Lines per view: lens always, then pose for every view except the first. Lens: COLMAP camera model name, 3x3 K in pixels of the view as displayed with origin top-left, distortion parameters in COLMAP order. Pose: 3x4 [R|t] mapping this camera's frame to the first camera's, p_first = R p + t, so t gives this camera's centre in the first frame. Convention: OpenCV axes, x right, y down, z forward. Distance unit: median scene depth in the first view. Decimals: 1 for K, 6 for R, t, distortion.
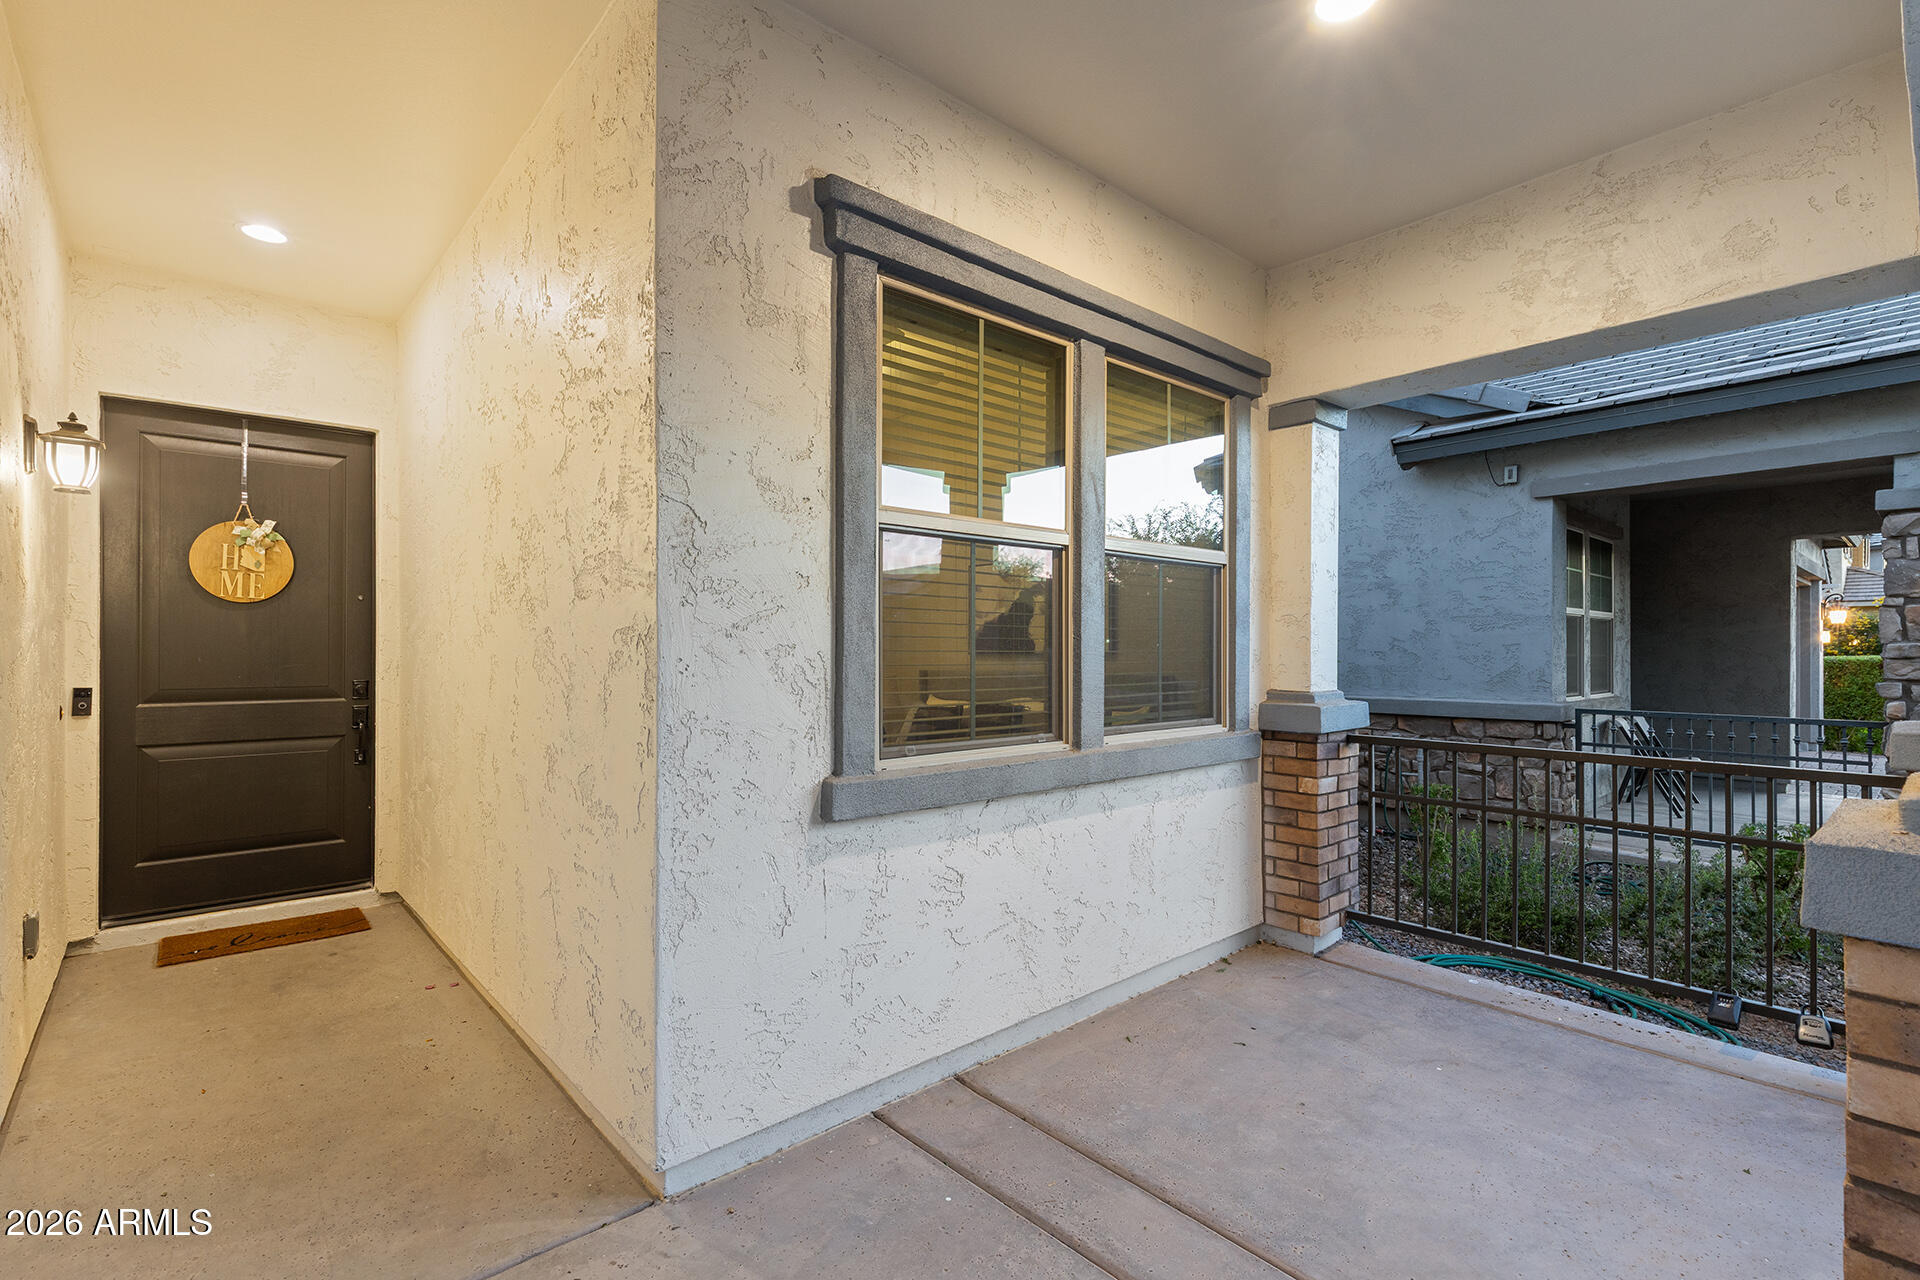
lens RADIAL K [[865.6, 0, 944.4], [0, 865.6, 645.2], [0, 0, 1]] dist [0.011018, 0.000259]
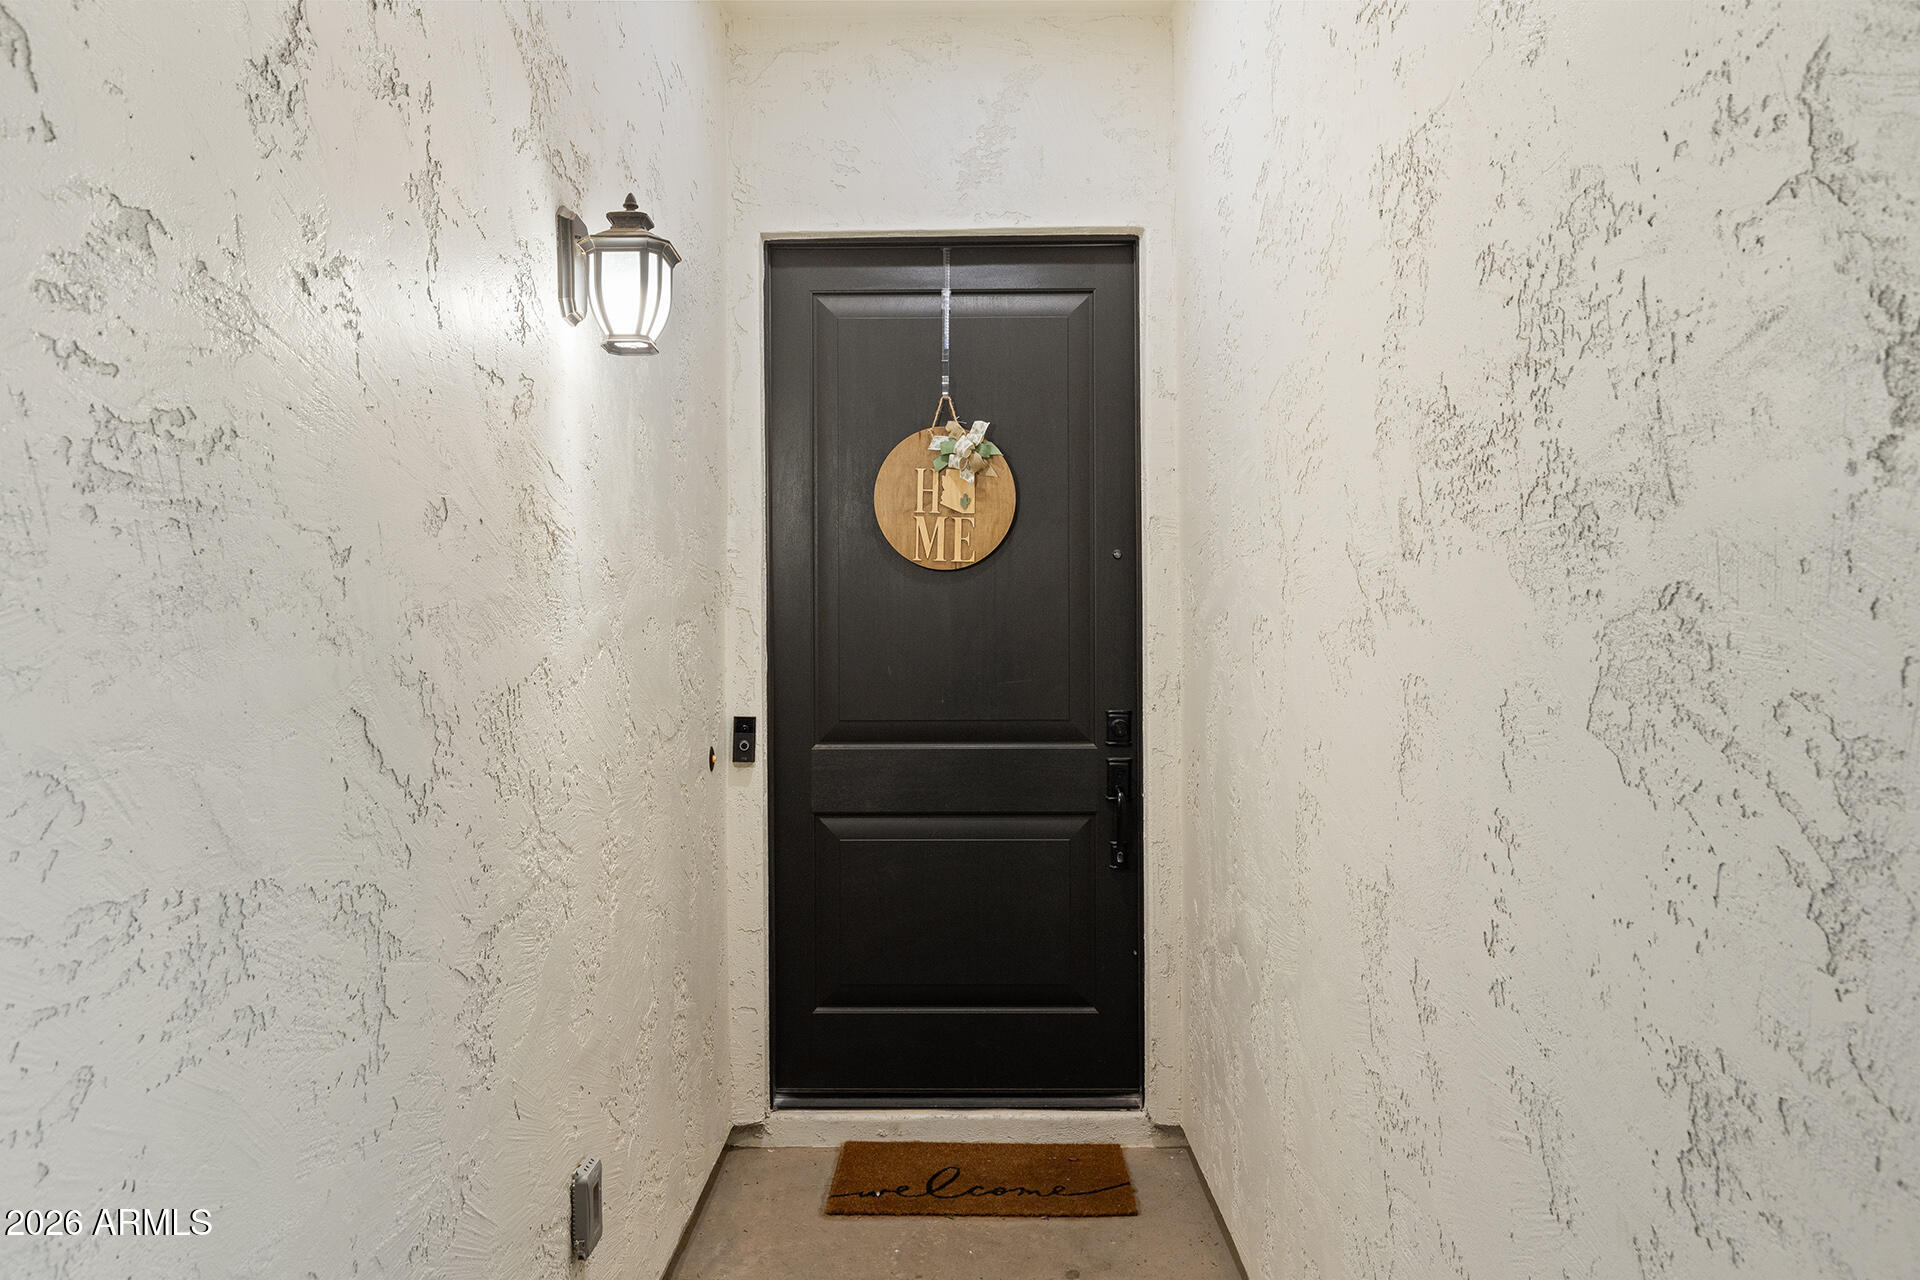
lens RADIAL K [[1316.6, 0, 957.9], [0, 1316.6, 641.6], [0, 0, 1]] dist [-0.008183, -0.001097]
pose [[0.747901, -0.005488, -0.663788, -0.231863], [0.009056, 0.999957, 0.001937, -0.004170], [0.663749, -0.007461, 0.747918, 0.367117]]
